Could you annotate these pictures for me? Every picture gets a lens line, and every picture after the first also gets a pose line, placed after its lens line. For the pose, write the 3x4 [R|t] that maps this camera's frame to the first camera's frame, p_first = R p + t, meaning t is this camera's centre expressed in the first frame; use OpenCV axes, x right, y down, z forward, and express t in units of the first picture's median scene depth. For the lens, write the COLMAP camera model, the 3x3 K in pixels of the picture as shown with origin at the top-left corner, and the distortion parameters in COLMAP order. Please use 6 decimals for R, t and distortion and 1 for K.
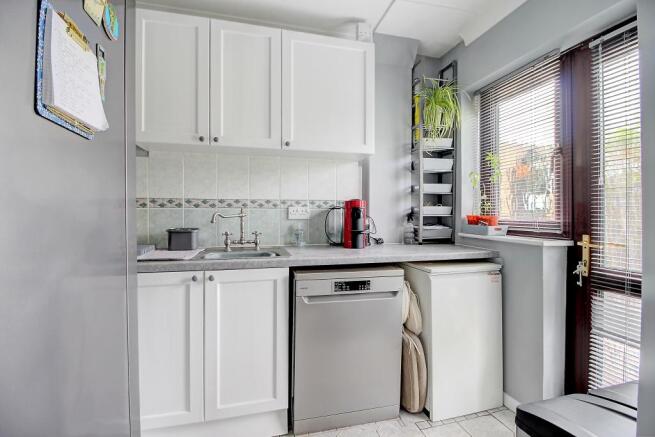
lens RADIAL K [[305.1, 0, 325.2], [0, 305.1, 215.1], [0, 0, 1]] dist [0.000360, 0.000005]
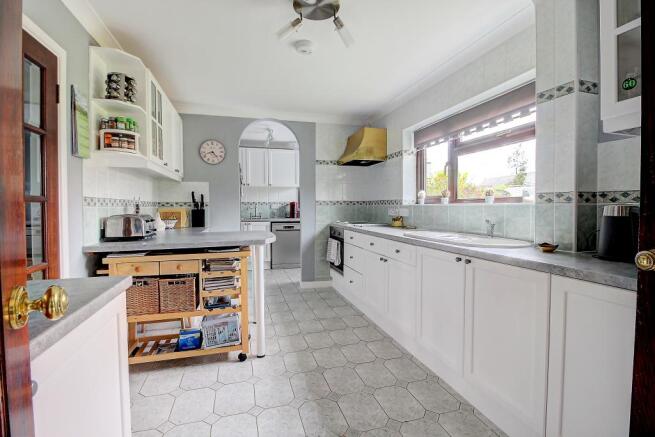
lens RADIAL K [[305.1, 0, 328.6], [0, 305.1, 215.7], [0, 0, 1]] dist [0.000360, 0.000005]
pose [[0.999516, -0.008605, 0.029879, 0.360889], [0.008066, 0.999804, 0.018098, 0.034149], [-0.030029, -0.017849, 0.999390, -2.052055]]
